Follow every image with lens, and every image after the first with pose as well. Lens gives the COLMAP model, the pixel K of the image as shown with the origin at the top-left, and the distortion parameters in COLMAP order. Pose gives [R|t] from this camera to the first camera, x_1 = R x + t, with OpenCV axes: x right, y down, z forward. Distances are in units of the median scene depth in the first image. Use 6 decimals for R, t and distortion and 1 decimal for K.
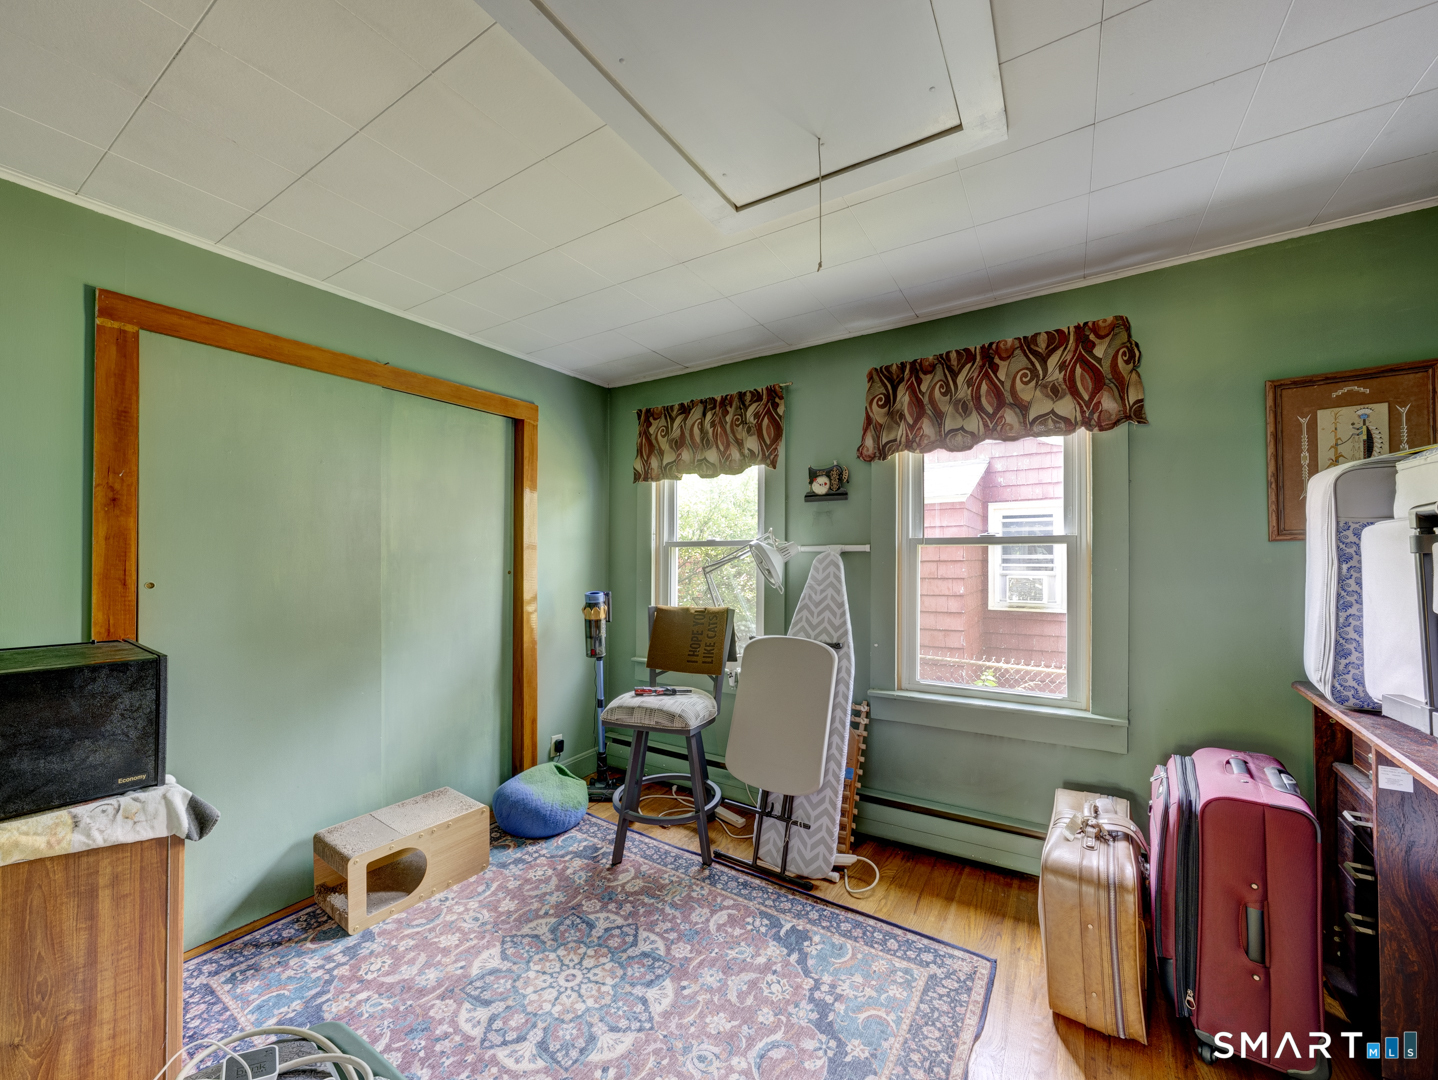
lens RADIAL K [[559.6, 0, 723.7], [0, 559.6, 549.9], [0, 0, 1]] dist [-0.006646, 0.001796]
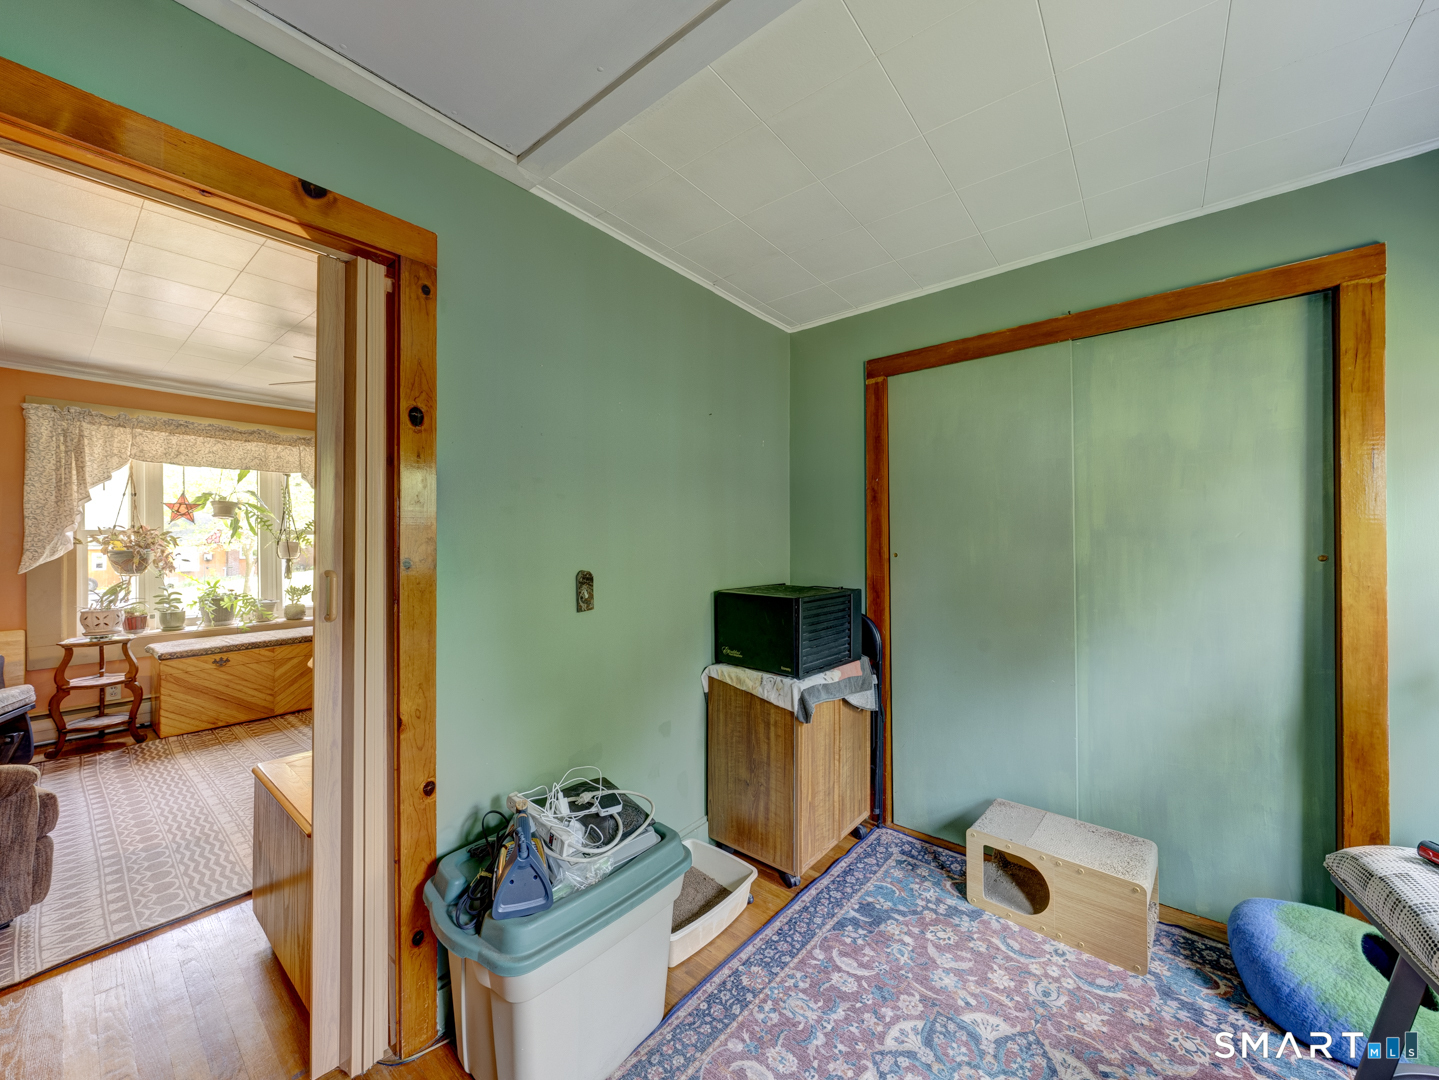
lens RADIAL K [[560.0, 0, 696.0], [0, 560.0, 534.8], [0, 0, 1]] dist [-0.006646, 0.001796]
pose [[-0.140516, -0.003441, -0.990072, 0.458112], [0.017499, 0.999829, -0.005959, 0.012651], [0.989924, -0.018163, -0.140432, 0.715657]]
